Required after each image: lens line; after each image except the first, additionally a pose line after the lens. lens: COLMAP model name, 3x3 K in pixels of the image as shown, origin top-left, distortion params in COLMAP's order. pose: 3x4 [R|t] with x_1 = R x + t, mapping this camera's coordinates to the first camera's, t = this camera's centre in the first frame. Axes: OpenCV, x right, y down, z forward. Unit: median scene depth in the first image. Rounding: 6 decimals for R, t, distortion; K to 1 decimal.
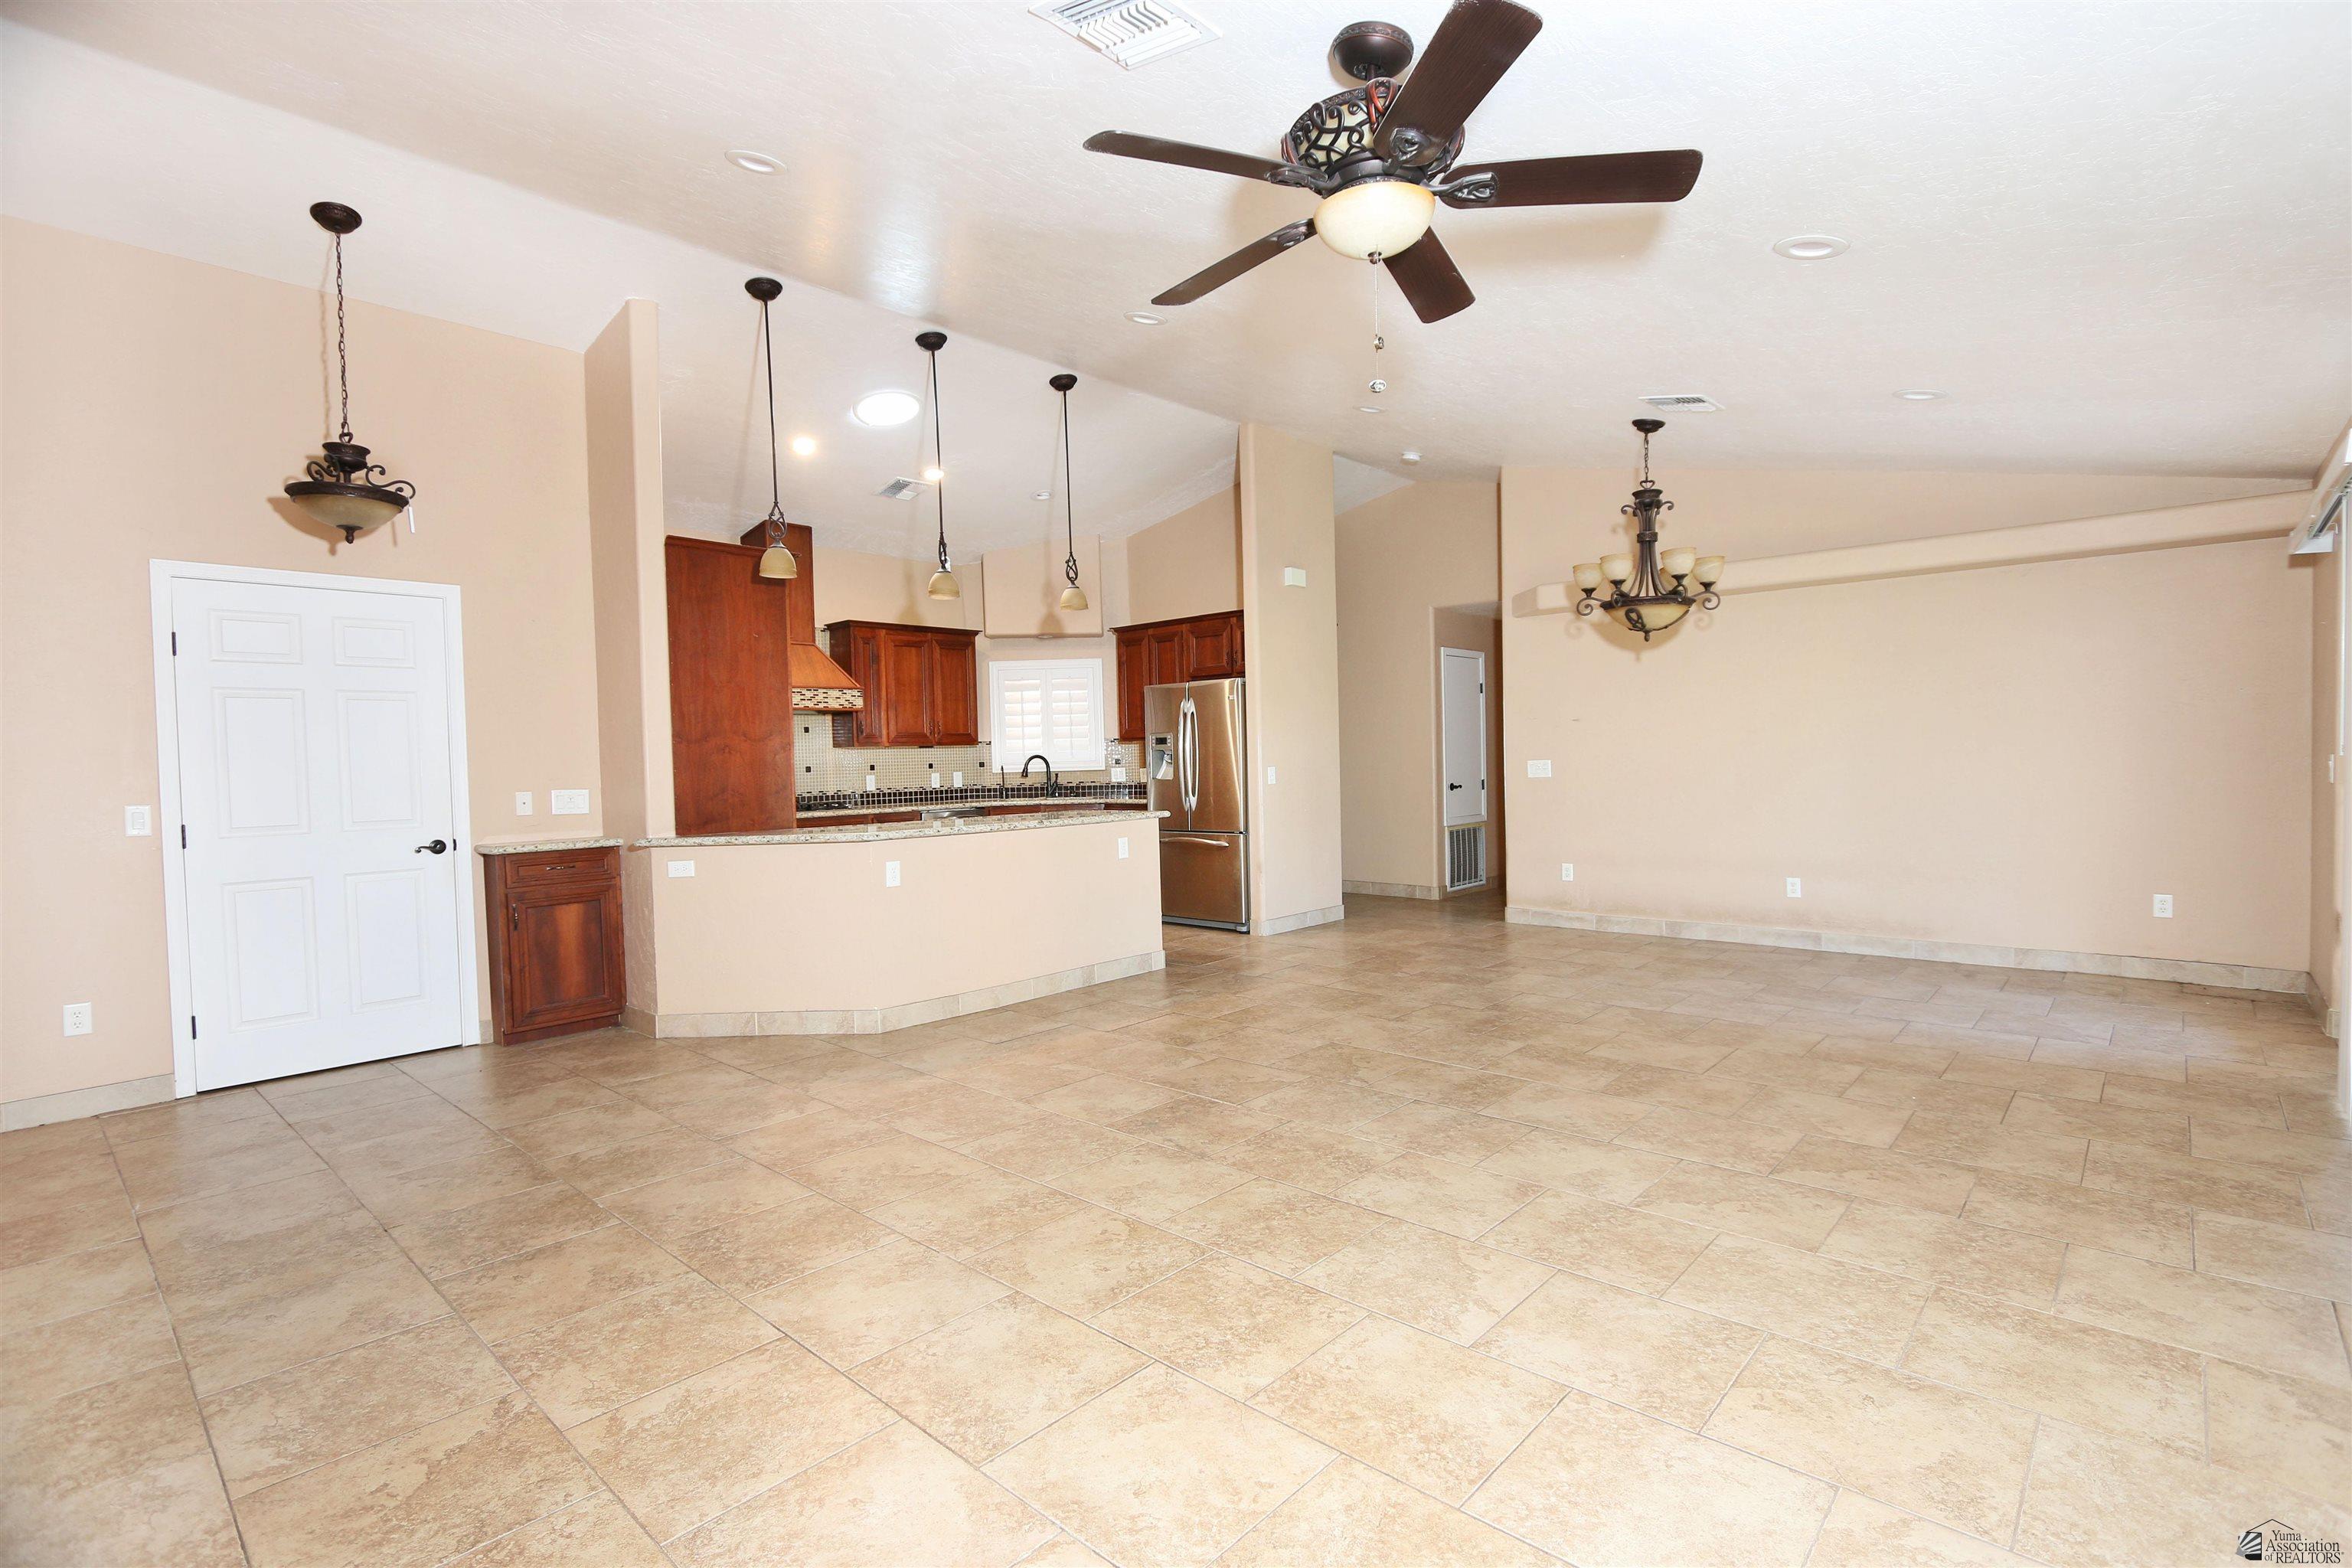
lens RADIAL K [[1091.6, 0, 1161.9], [0, 1091.6, 787.9], [0, 0, 1]] dist [-0.020657, -0.000365]
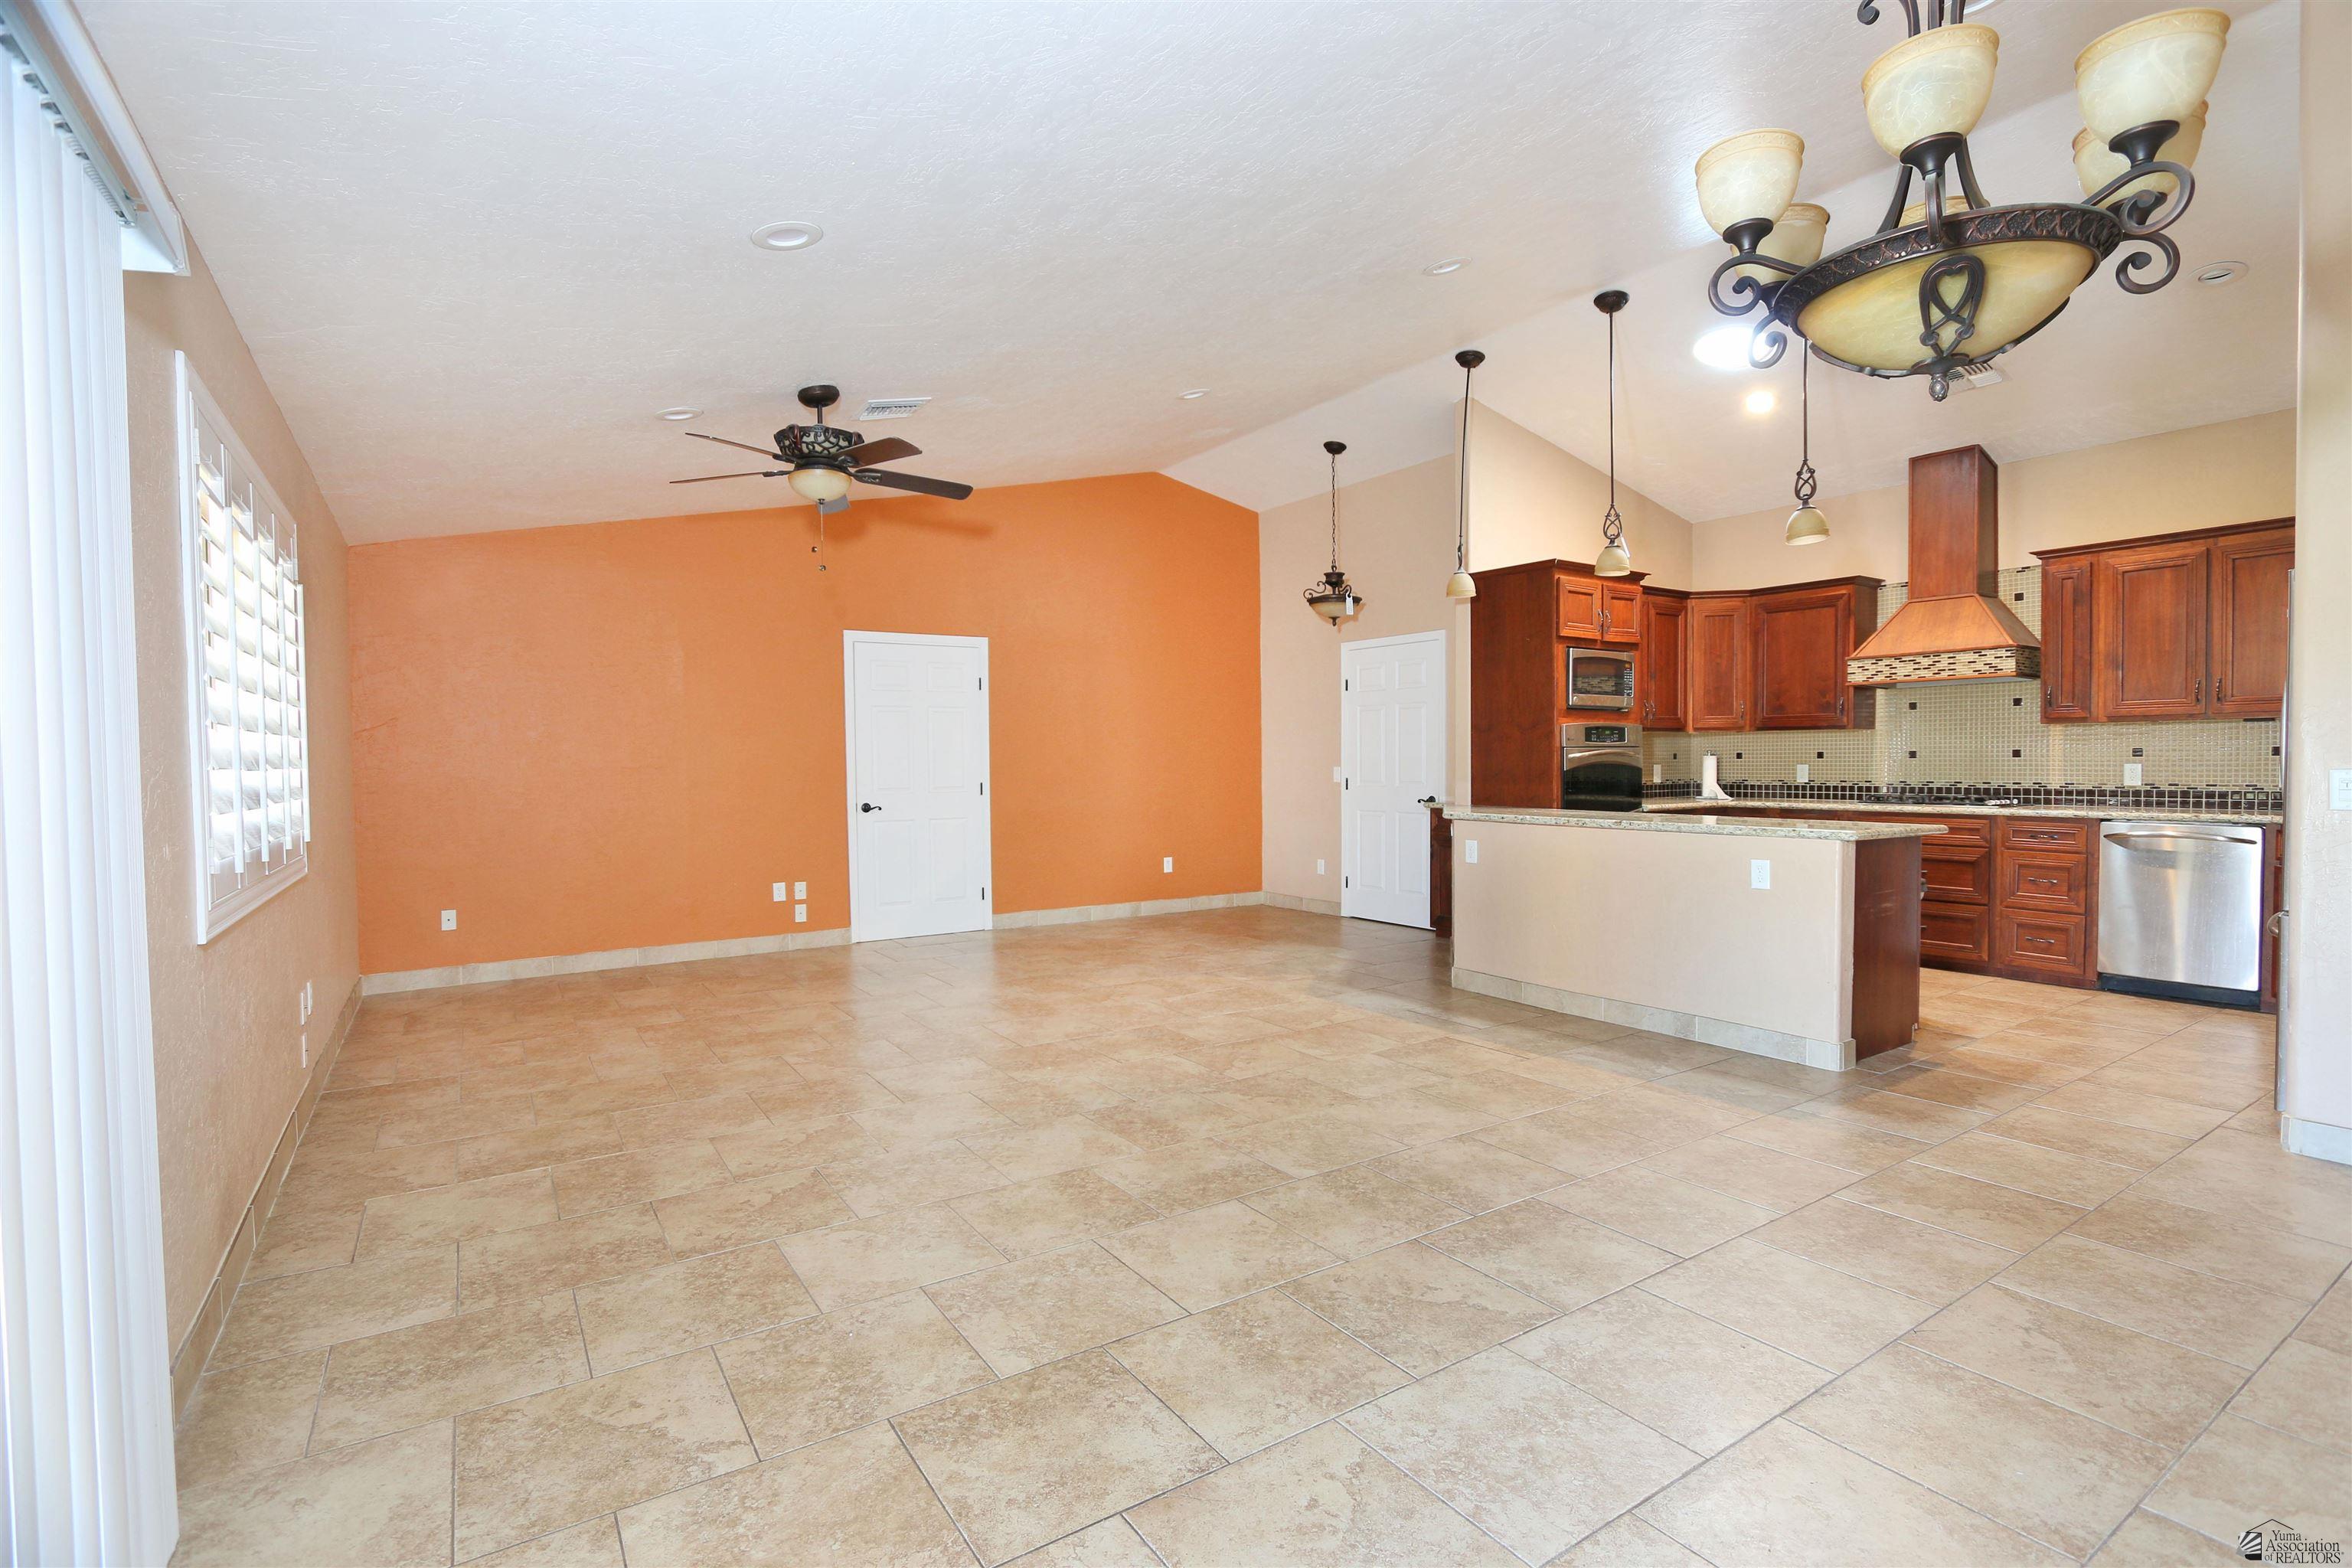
lens RADIAL K [[1091.6, 0, 1161.9], [0, 1091.6, 787.9], [0, 0, 1]] dist [-0.020657, -0.000365]
pose [[-0.244064, 0.050077, -0.968465, 1.137759], [-0.012487, 0.998421, 0.054773, -0.054209], [0.969679, 0.025461, -0.243053, 1.210041]]
